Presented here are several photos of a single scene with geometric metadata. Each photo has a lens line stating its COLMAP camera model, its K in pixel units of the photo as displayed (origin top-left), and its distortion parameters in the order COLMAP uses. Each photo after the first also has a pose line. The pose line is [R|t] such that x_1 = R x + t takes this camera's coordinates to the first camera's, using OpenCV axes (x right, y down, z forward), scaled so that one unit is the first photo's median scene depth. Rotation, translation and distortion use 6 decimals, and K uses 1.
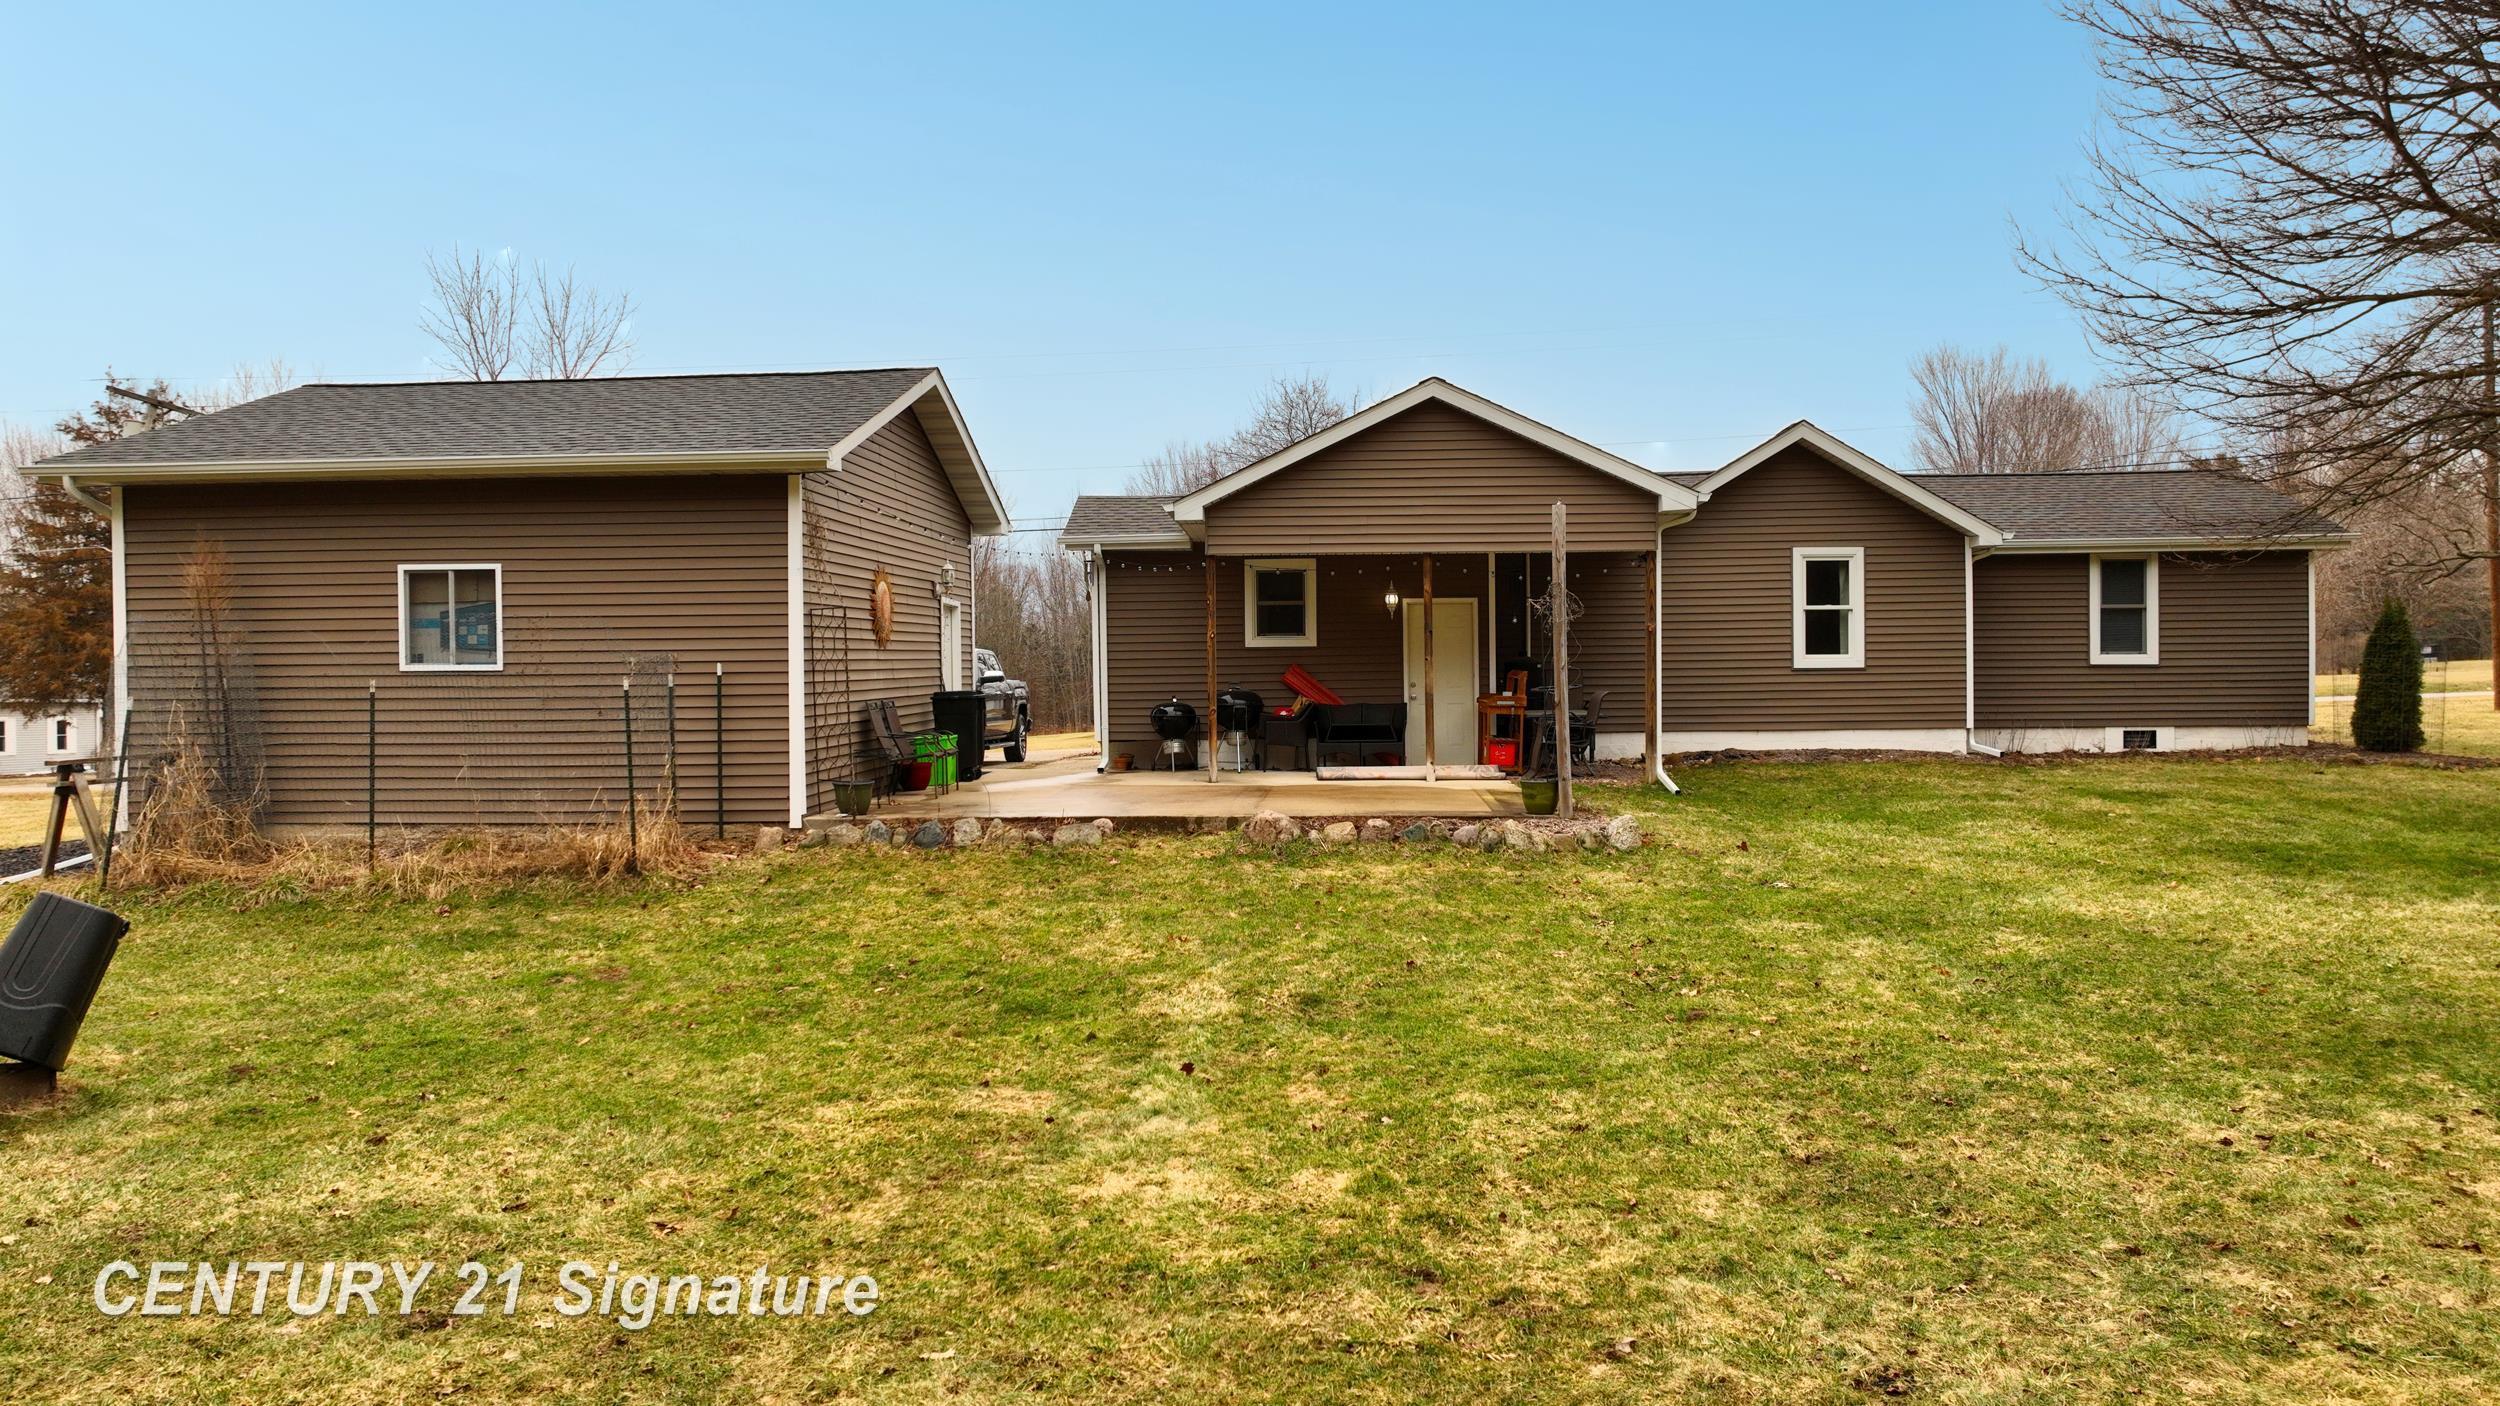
lens RADIAL K [[1774.0, 0, 1250.0], [0, 1774.0, 703.0], [0, 0, 1]] dist [0.008607, 0.002463]
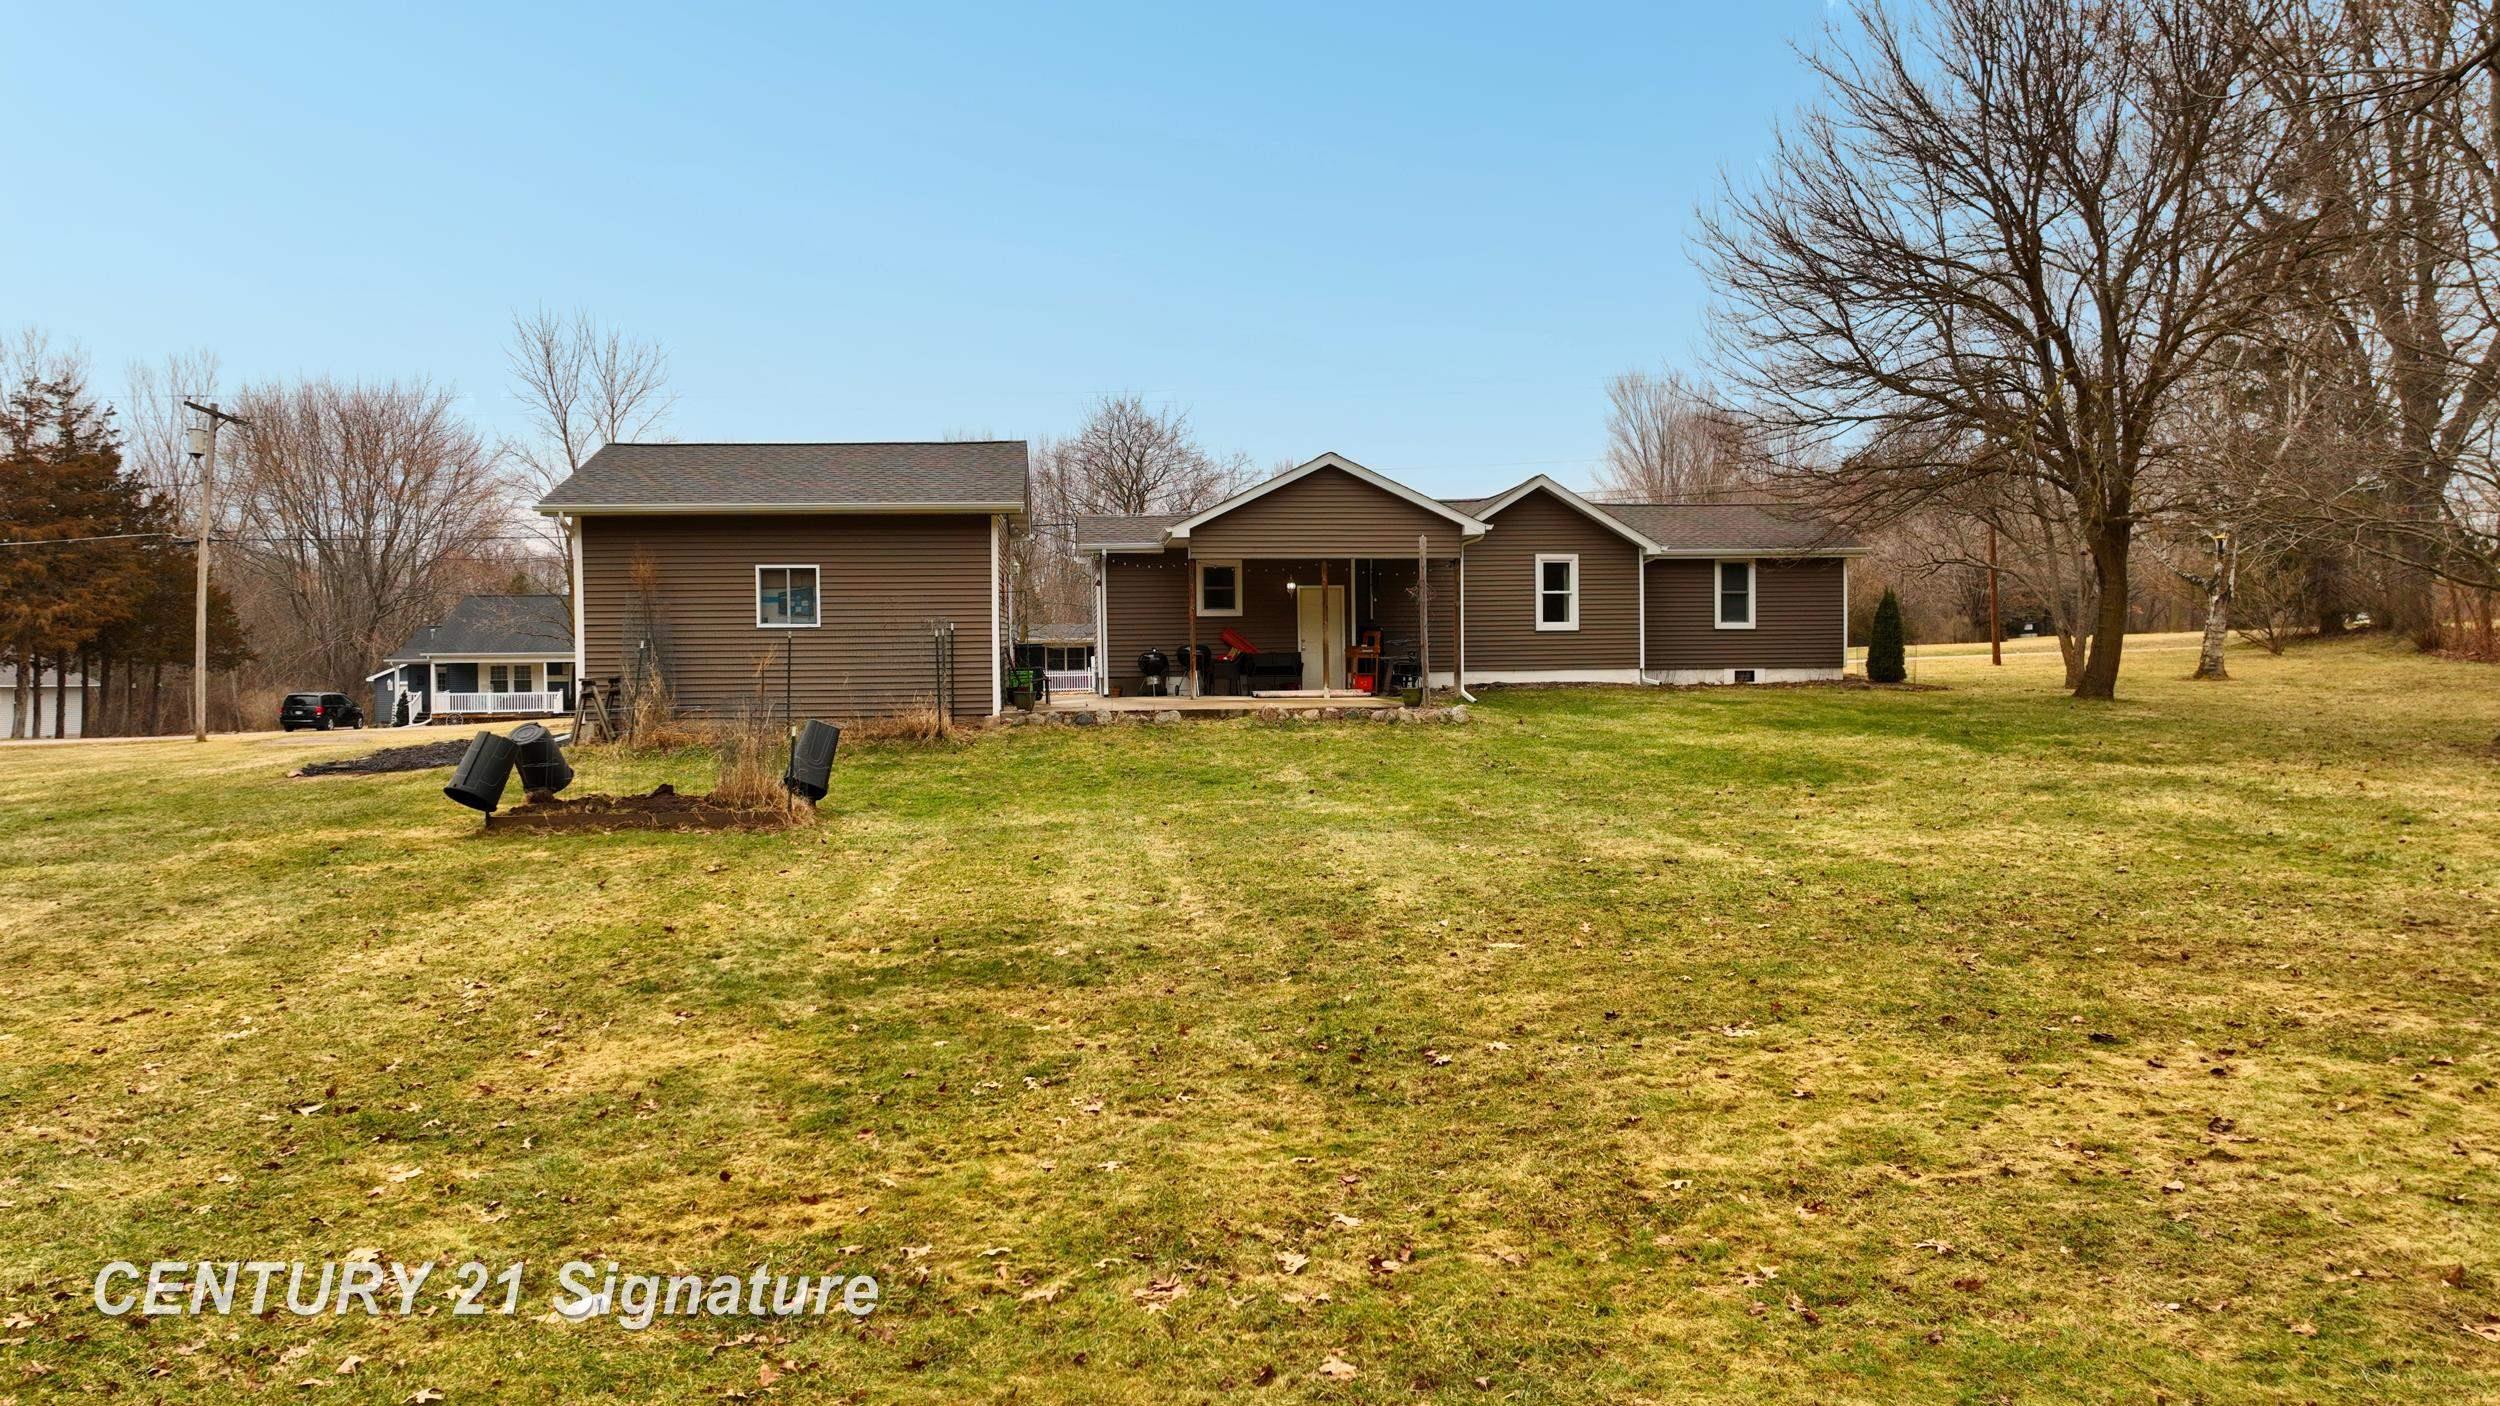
lens RADIAL K [[1682.7, 0, 1250.0], [0, 1682.7, 703.0], [0, 0, 1]] dist [0.005782, 0.001848]
pose [[0.989139, -0.005194, 0.146888, -0.174595], [0.002855, 0.999866, 0.016131, 0.020935], [-0.146952, -0.015537, 0.989022, -0.468559]]
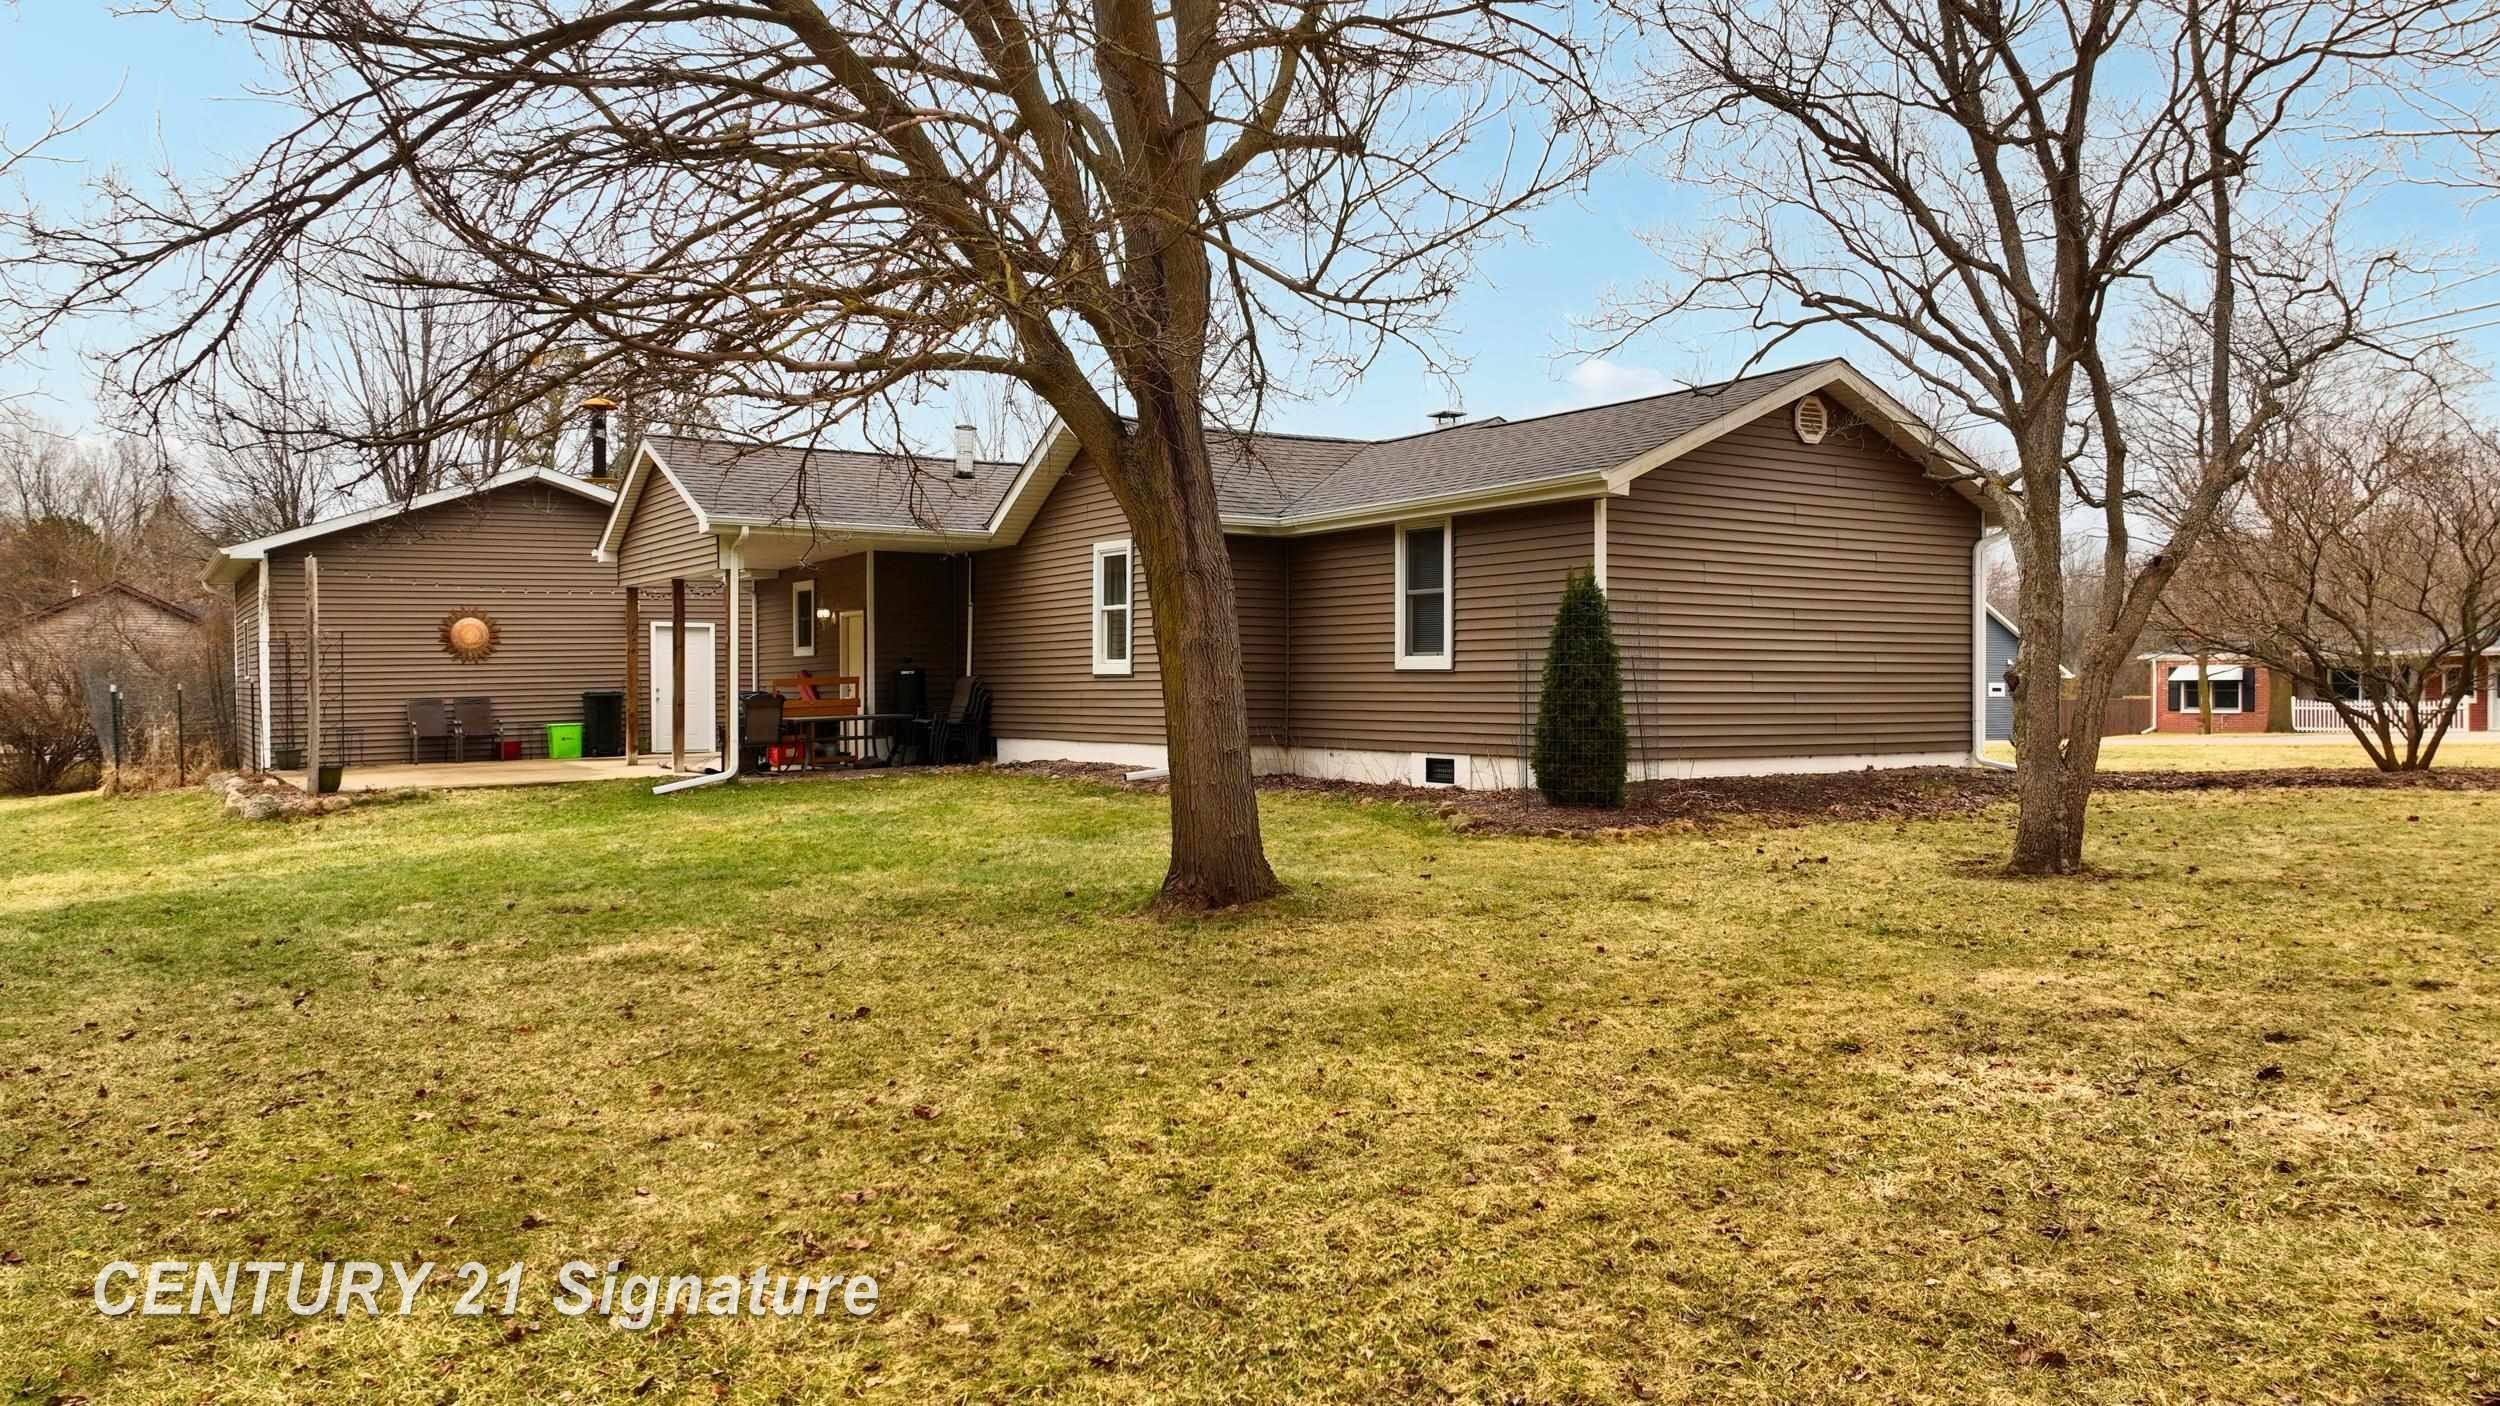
lens RADIAL K [[1682.7, 0, 1250.0], [0, 1682.7, 703.0], [0, 0, 1]] dist [0.005782, 0.001848]
pose [[0.588620, 0.016307, -0.808246, 1.121519], [-0.005354, 0.999853, 0.016273, -0.020188], [0.808392, -0.005252, 0.588621, 0.582058]]
